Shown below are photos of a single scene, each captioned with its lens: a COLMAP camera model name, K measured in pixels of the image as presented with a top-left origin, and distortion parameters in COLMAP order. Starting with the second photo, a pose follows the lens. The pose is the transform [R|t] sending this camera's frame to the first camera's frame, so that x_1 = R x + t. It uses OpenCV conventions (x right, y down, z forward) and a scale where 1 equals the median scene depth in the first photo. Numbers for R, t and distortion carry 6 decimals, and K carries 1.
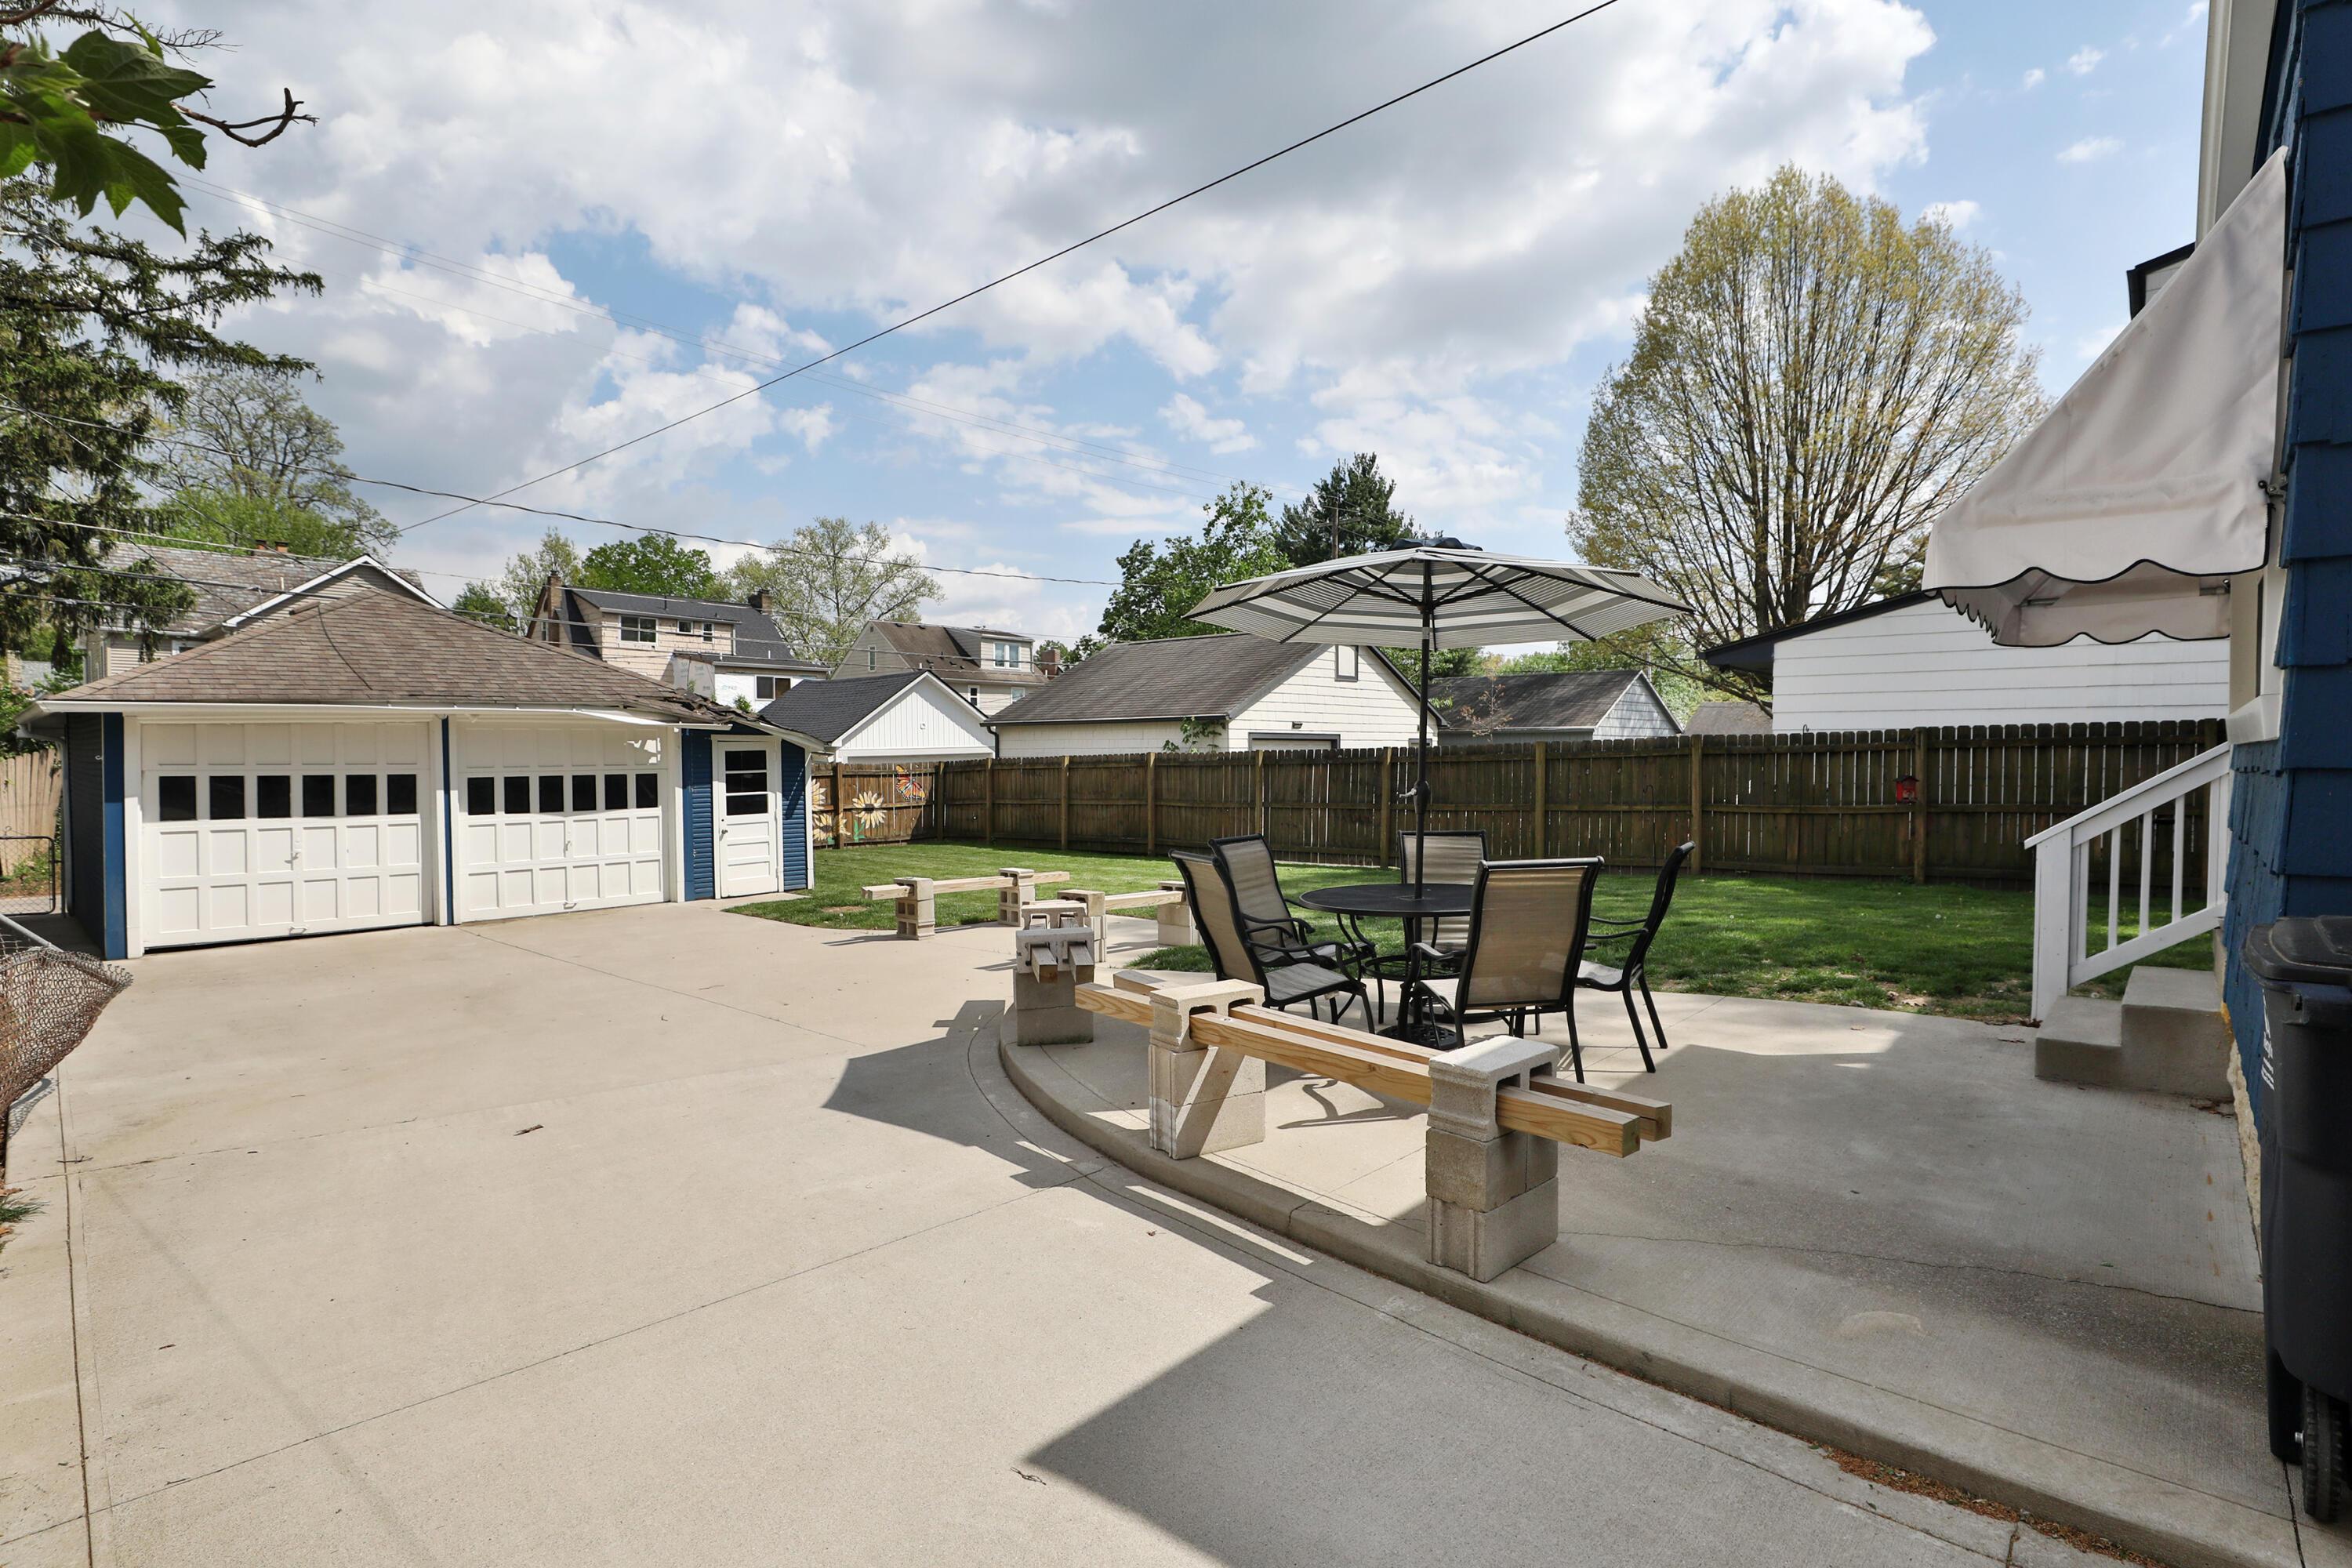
lens RADIAL K [[1127.7, 0, 1165.7], [0, 1127.7, 792.5], [0, 0, 1]] dist [-0.016822, 0.000904]
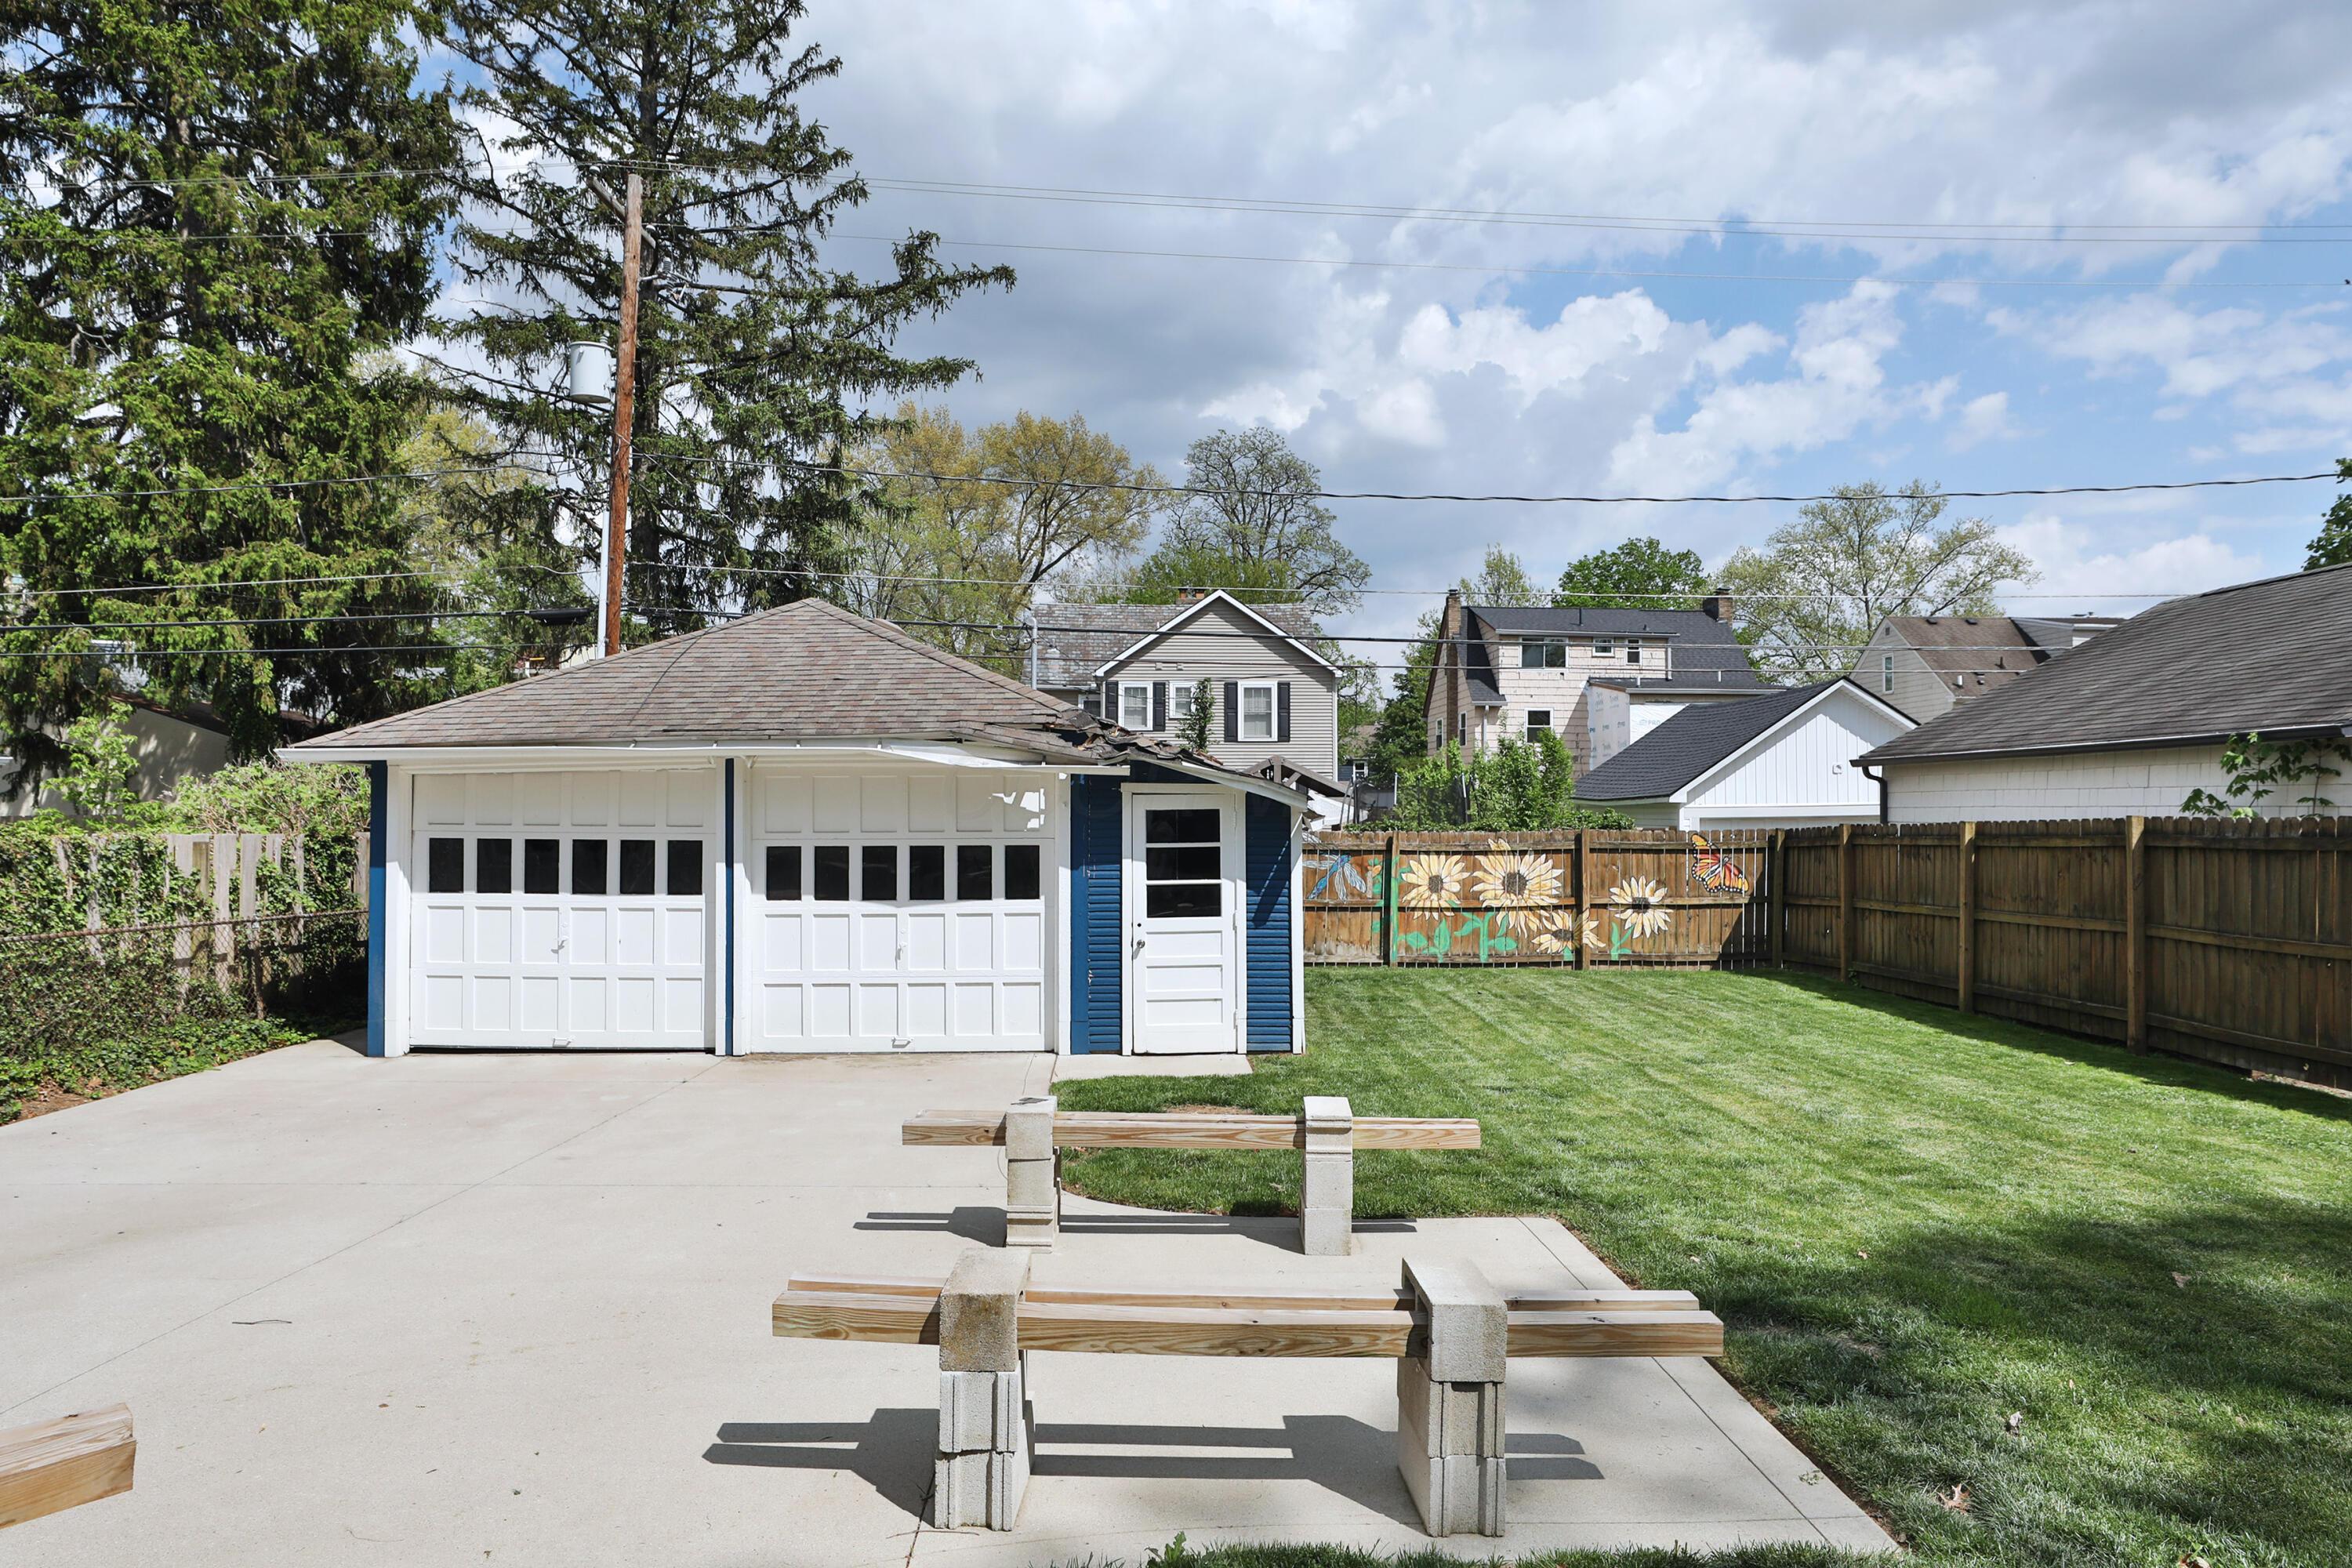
lens RADIAL K [[1386.1, 0, 1192.7], [0, 1386.1, 773.5], [0, 0, 1]] dist [-0.023623, 0.002549]
pose [[0.702111, -0.014203, -0.711926, 0.128416], [-0.029466, 0.998365, -0.048977, -0.017062], [0.711458, 0.055365, 0.700545, 0.406061]]
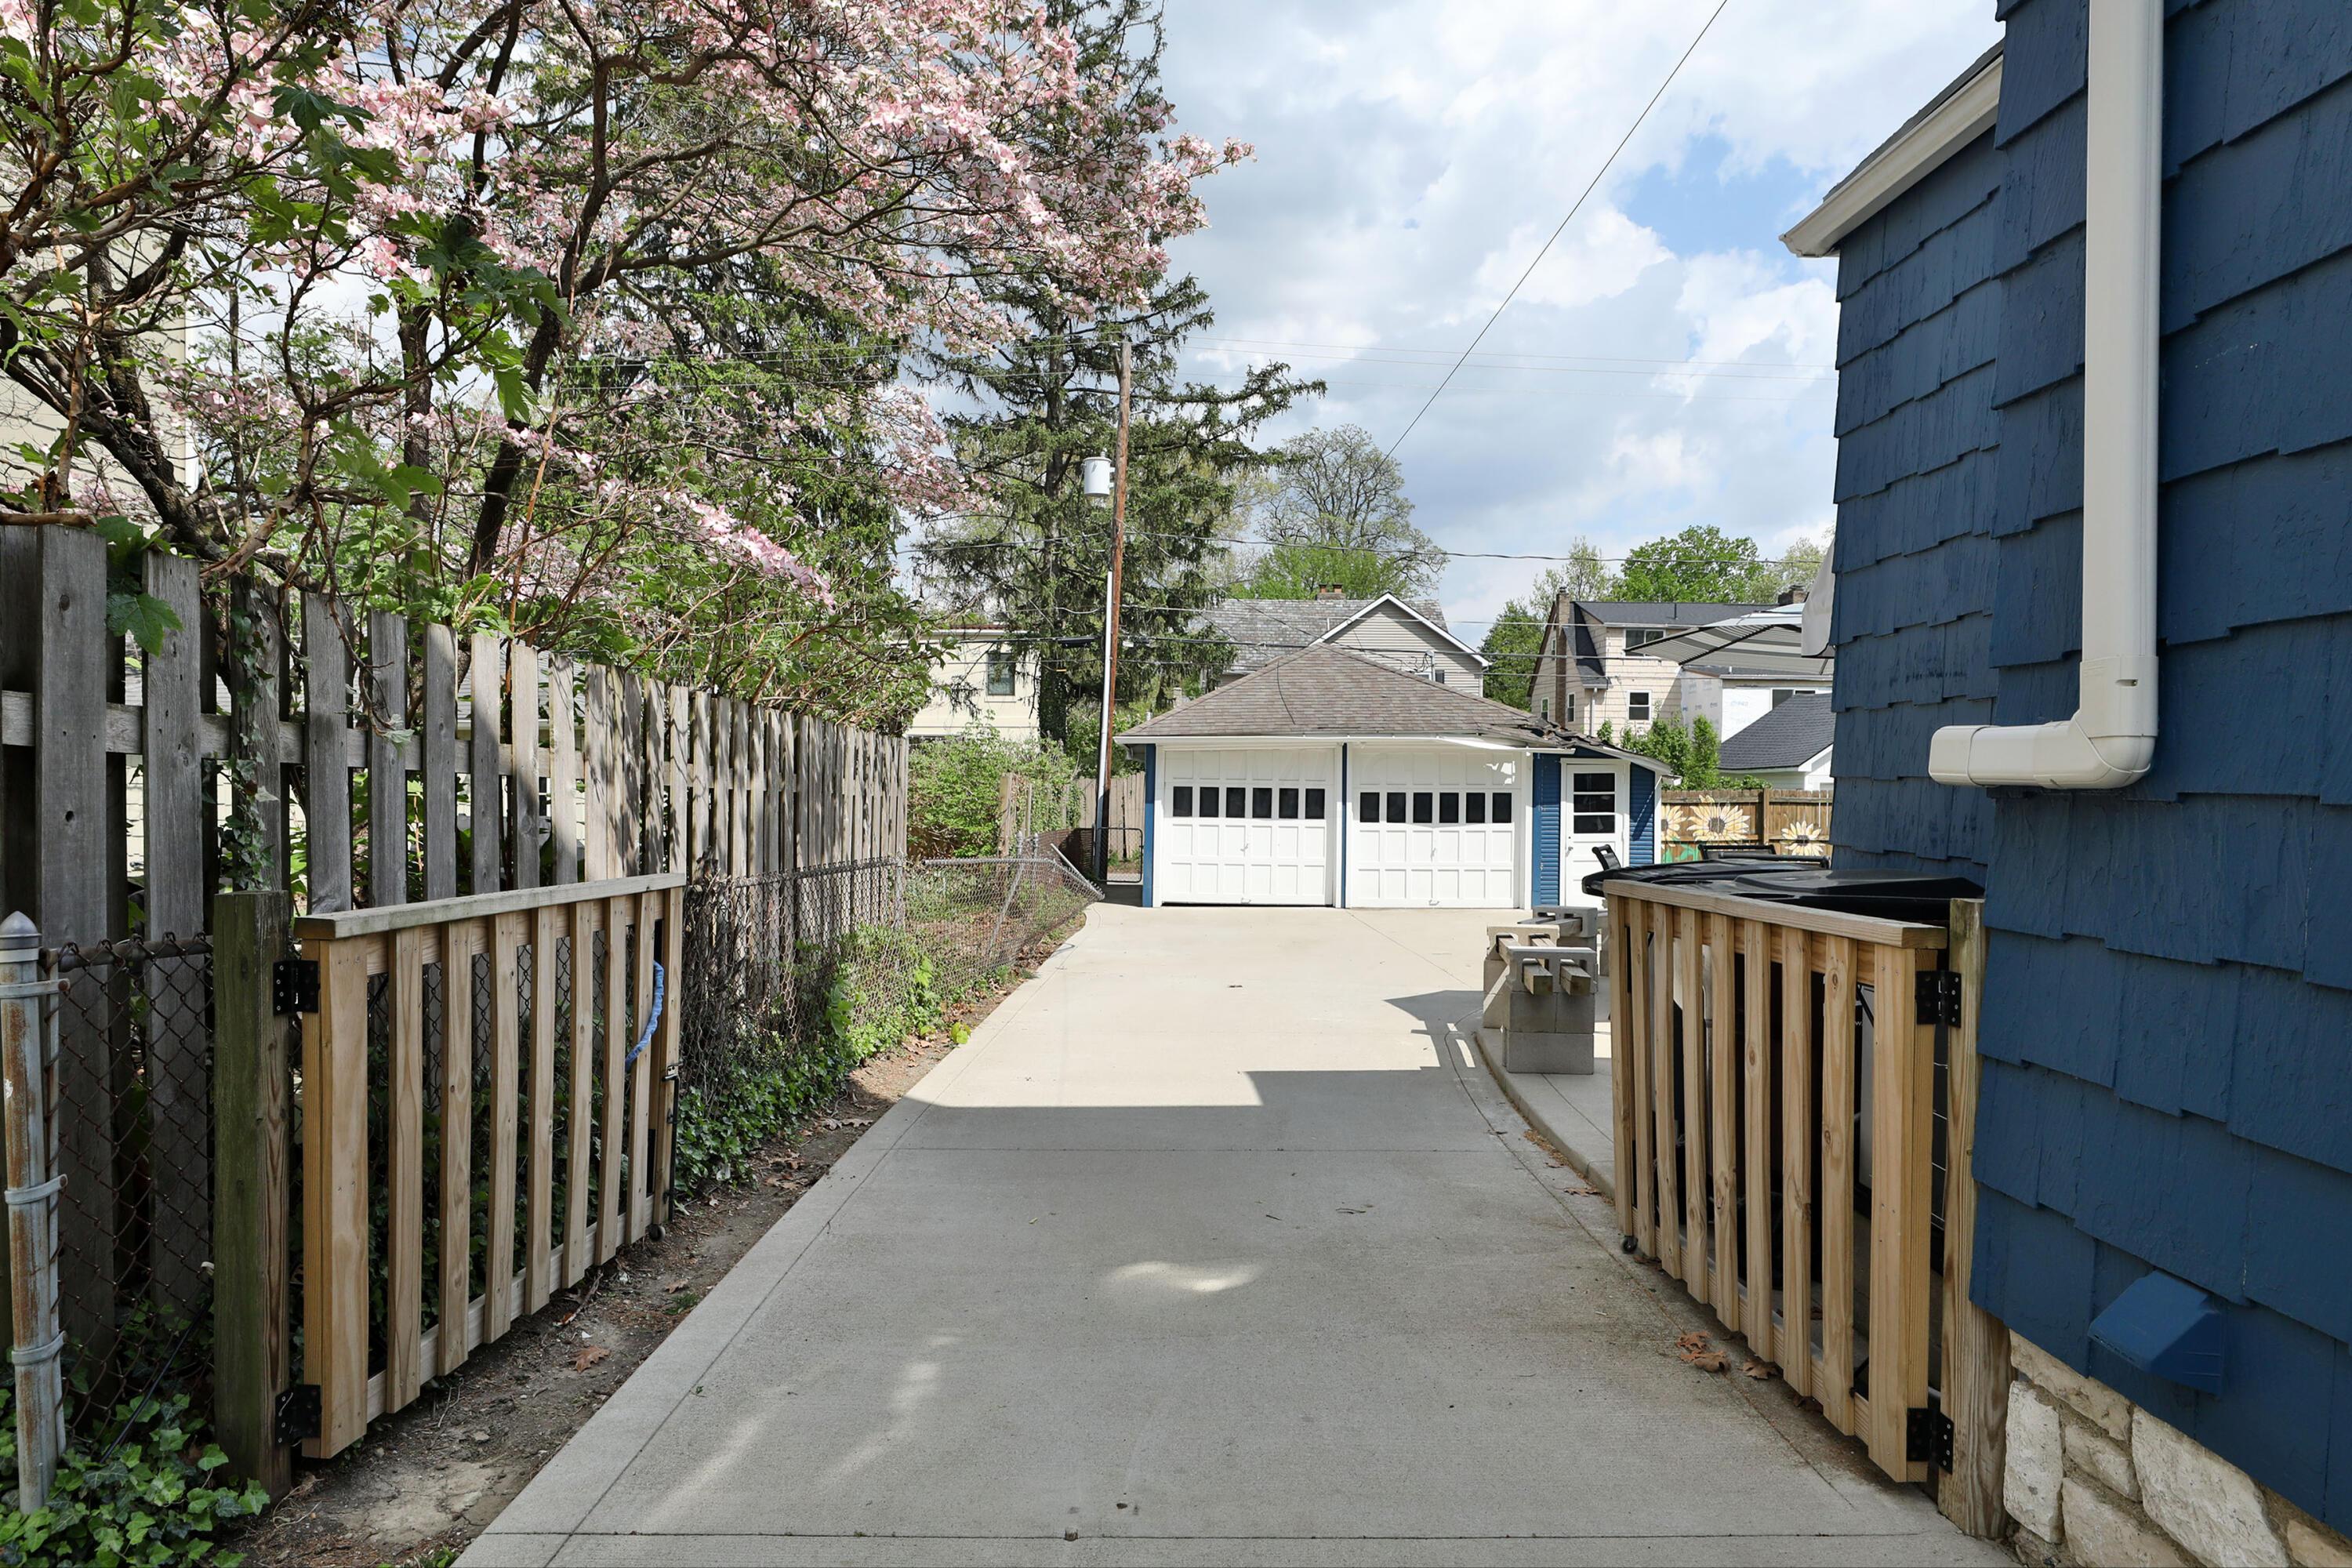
lens RADIAL K [[1386.1, 0, 1151.6], [0, 1386.1, 787.9], [0, 0, 1]] dist [-0.023623, 0.002549]
pose [[0.675702, 0.014841, -0.737026, 0.254126], [-0.036318, 0.999253, -0.013175, 0.007459], [0.736280, 0.035669, 0.675736, -0.155041]]
